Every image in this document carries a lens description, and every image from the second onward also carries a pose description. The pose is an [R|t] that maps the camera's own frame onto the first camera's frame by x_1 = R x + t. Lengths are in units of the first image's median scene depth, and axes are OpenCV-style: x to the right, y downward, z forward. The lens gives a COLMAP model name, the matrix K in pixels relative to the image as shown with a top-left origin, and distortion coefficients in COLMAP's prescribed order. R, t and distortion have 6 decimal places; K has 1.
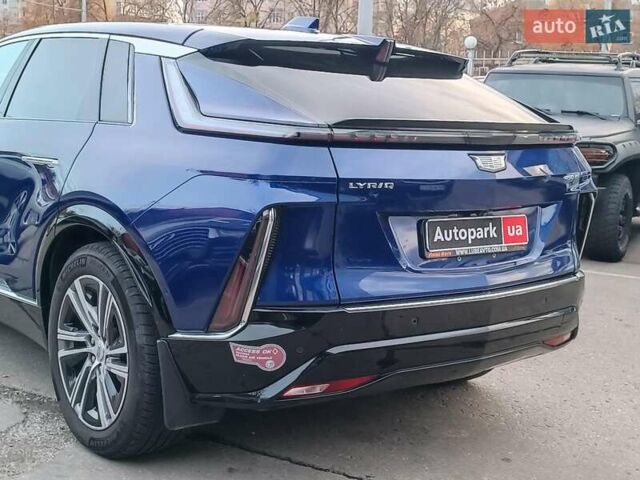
lens RADIAL K [[917.0, 0, 320.0], [0, 917.0, 240.0], [0, 0, 1]] dist [0.156282, -0.741830]
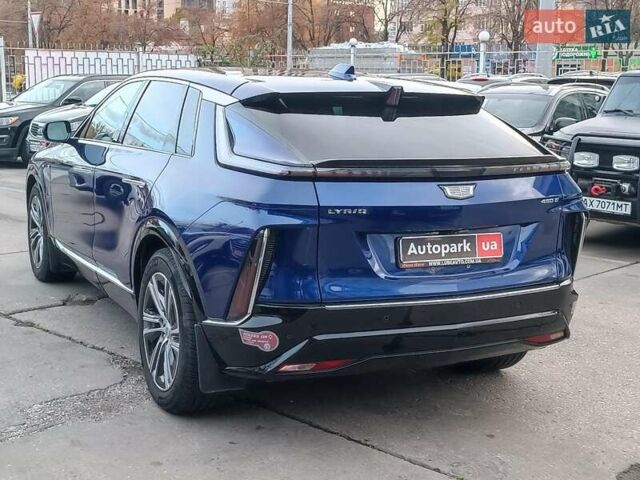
lens RADIAL K [[917.0, 0, 320.0], [0, 917.0, 240.0], [0, 0, 1]] dist [0.156282, -0.741830]
pose [[0.975916, 0.021067, -0.217125, 0.271411], [-0.017464, 0.999676, 0.018504, -0.038580], [0.217444, -0.014266, 0.975968, -0.240123]]
